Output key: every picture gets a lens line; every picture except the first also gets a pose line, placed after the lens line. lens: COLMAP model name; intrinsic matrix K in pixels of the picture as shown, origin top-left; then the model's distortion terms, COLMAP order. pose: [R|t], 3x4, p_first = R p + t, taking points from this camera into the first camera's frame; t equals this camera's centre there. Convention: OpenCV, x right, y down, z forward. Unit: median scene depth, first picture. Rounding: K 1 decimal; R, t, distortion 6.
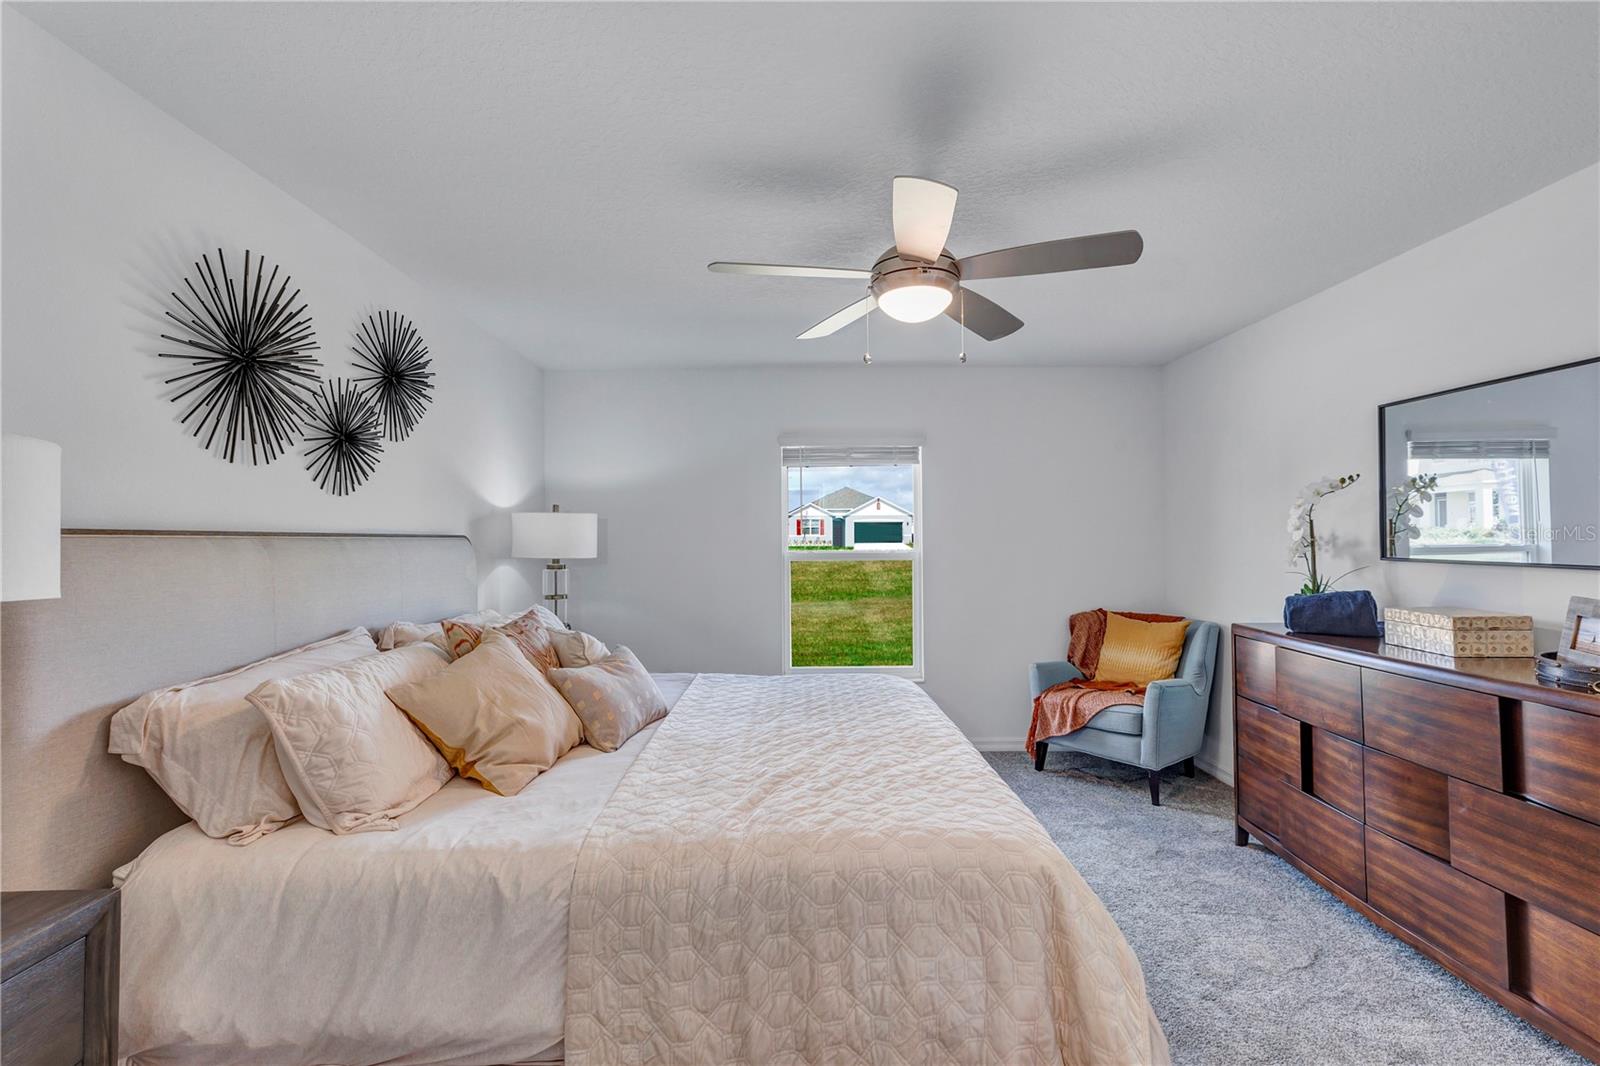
lens RADIAL K [[705.9, 0, 800.0], [0, 705.9, 533.0], [0, 0, 1]] dist [0.002569, 0.000634]
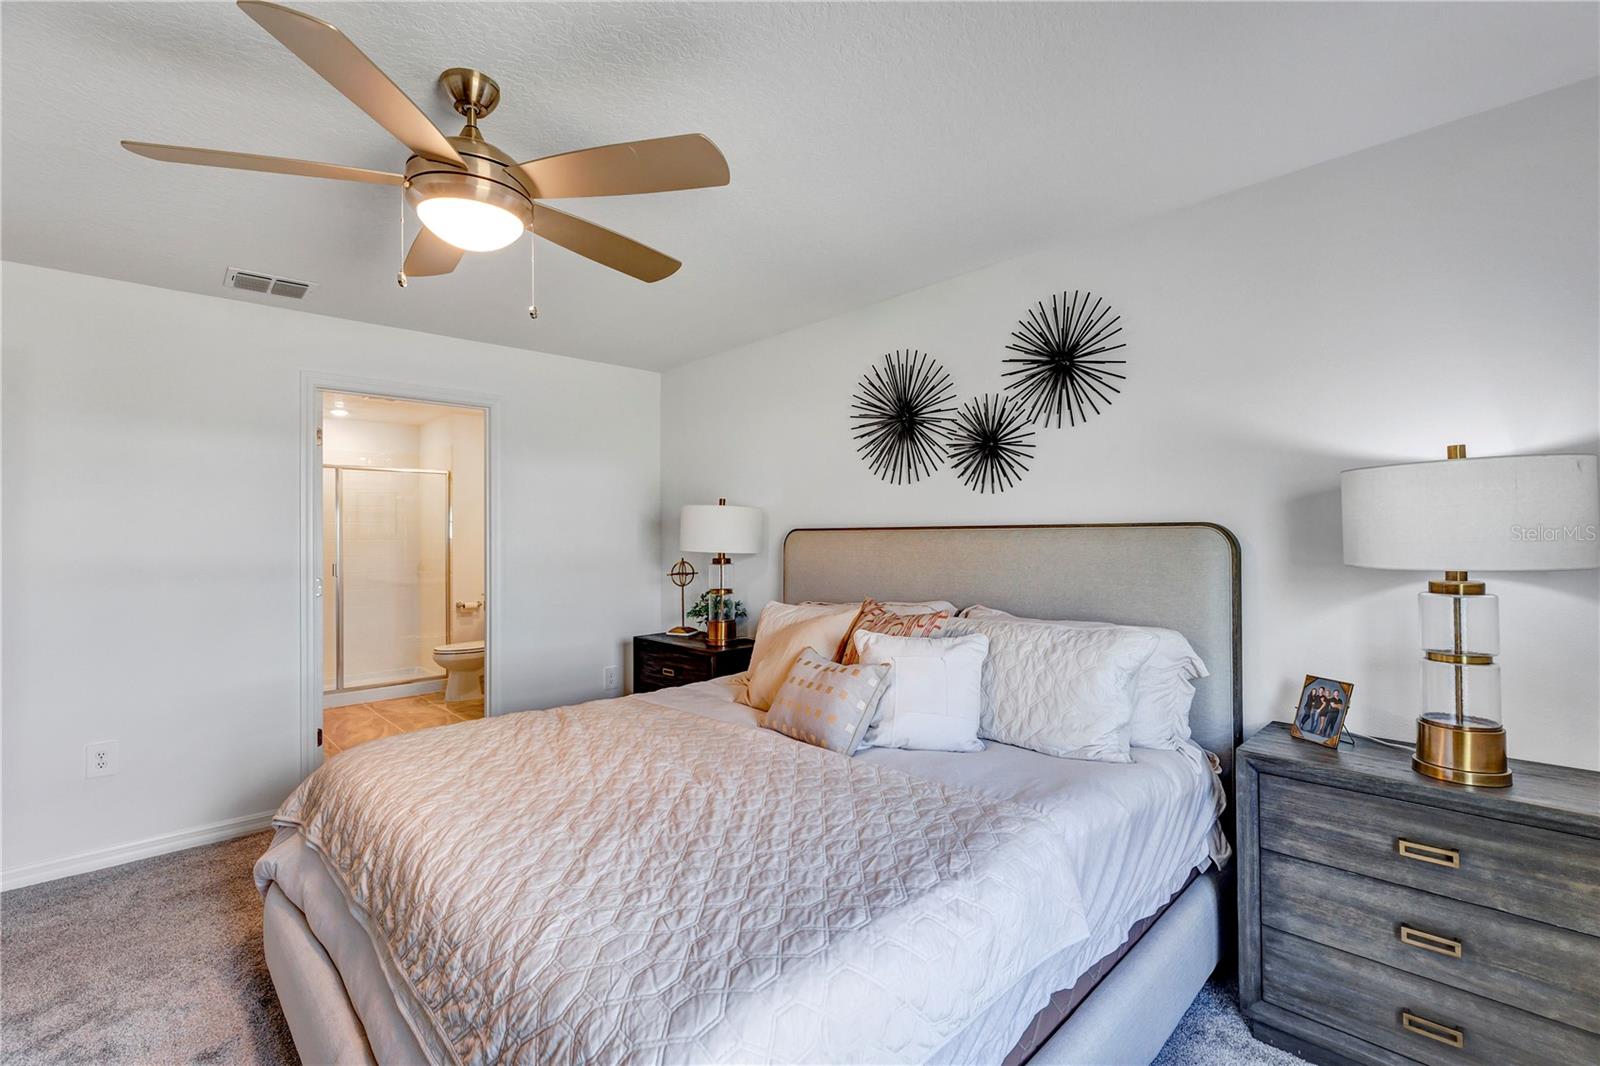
lens RADIAL K [[705.9, 0, 800.0], [0, 705.9, 533.0], [0, 0, 1]] dist [0.002569, 0.000634]
pose [[-0.729198, 0.002045, -0.684299, 0.399613], [0.011475, 0.999891, -0.009240, 0.020573], [0.684206, -0.014590, -0.729143, 1.675015]]
